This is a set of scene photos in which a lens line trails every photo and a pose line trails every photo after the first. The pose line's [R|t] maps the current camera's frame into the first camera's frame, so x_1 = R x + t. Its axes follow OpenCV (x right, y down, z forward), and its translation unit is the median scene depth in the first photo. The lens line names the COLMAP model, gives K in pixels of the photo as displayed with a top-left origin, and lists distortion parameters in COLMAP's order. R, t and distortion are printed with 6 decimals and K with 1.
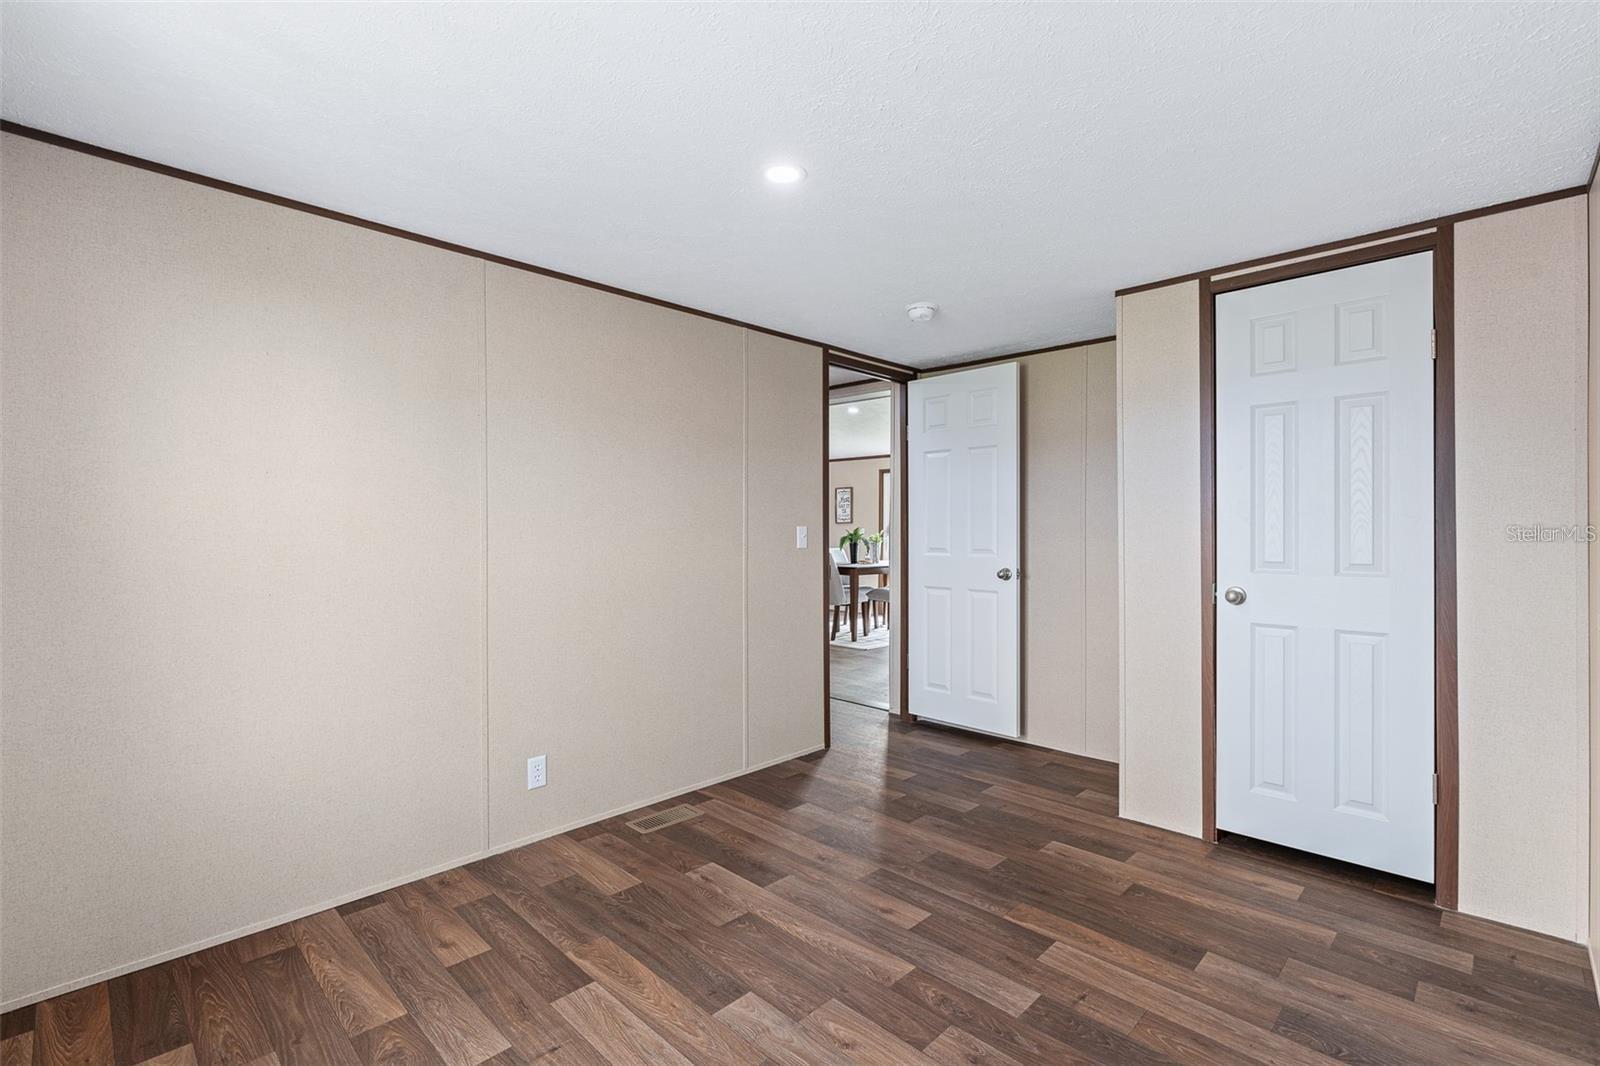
lens RADIAL K [[730.0, 0, 797.0], [0, 730.0, 522.6], [0, 0, 1]] dist [-0.001978, 0.001261]
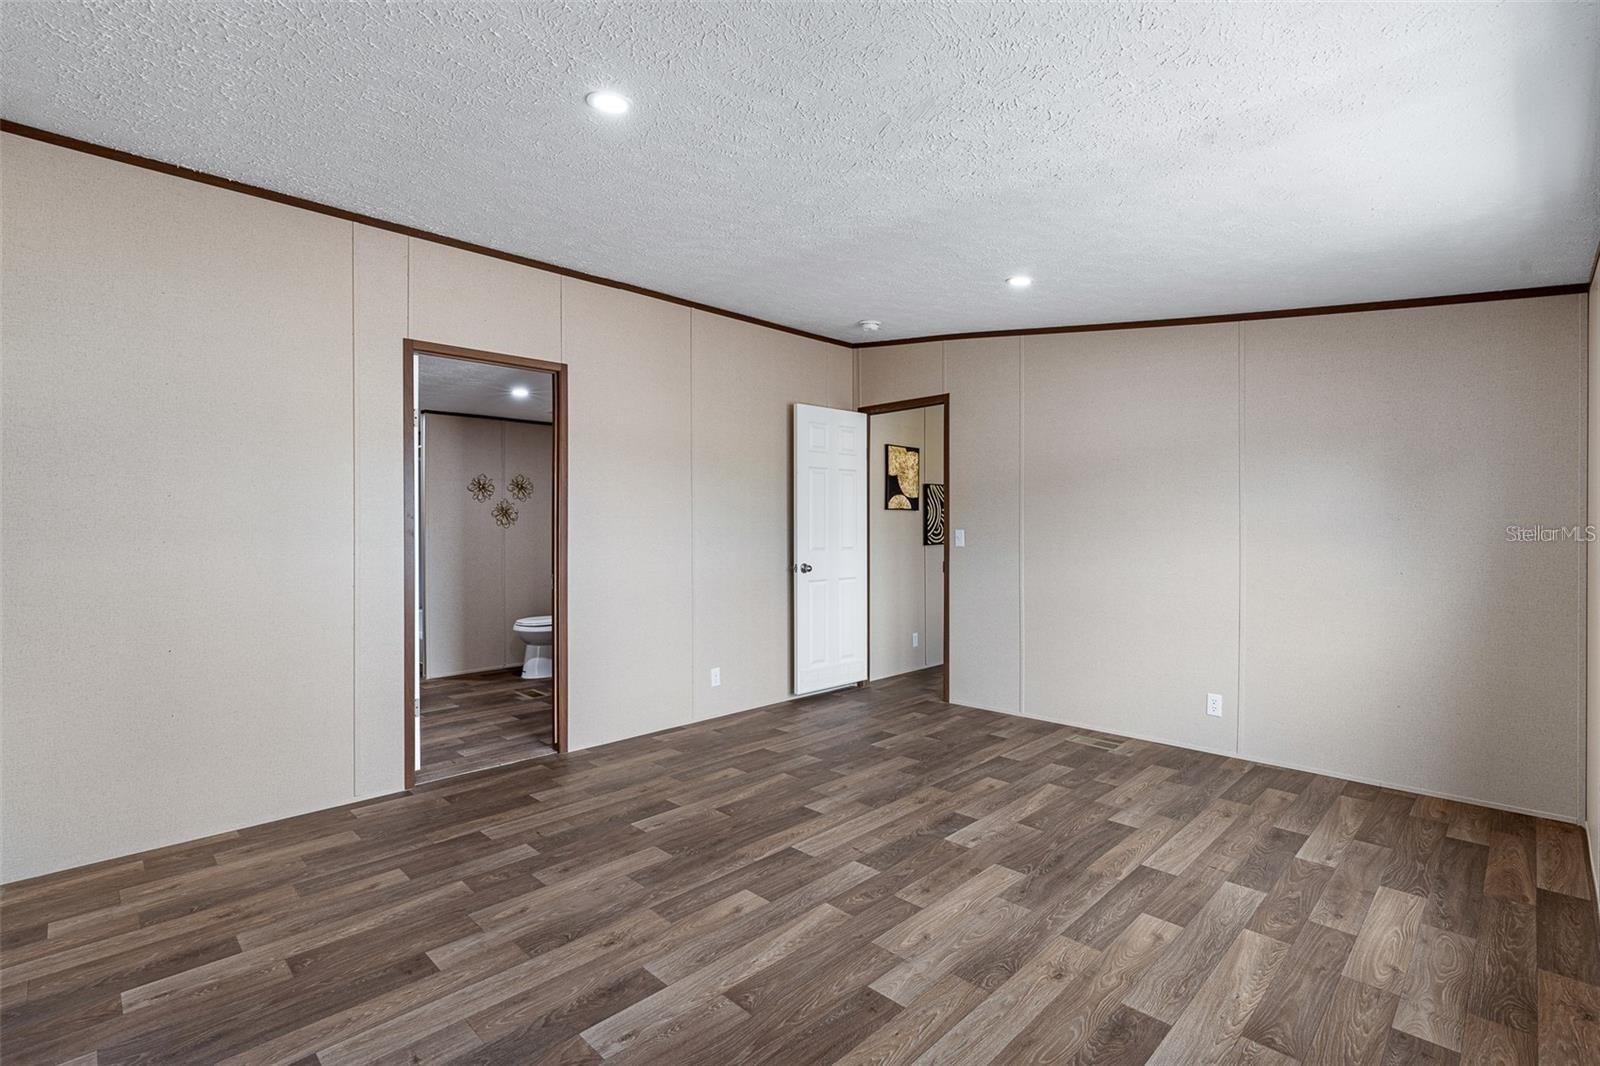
lens RADIAL K [[730.0, 0, 809.8], [0, 730.0, 524.0], [0, 0, 1]] dist [-0.001978, 0.001261]
pose [[0.005213, 0.003361, 0.999981, -1.040117], [0.009736, 0.999947, -0.003412, -0.014322], [-0.999939, 0.009753, 0.005180, 1.005513]]
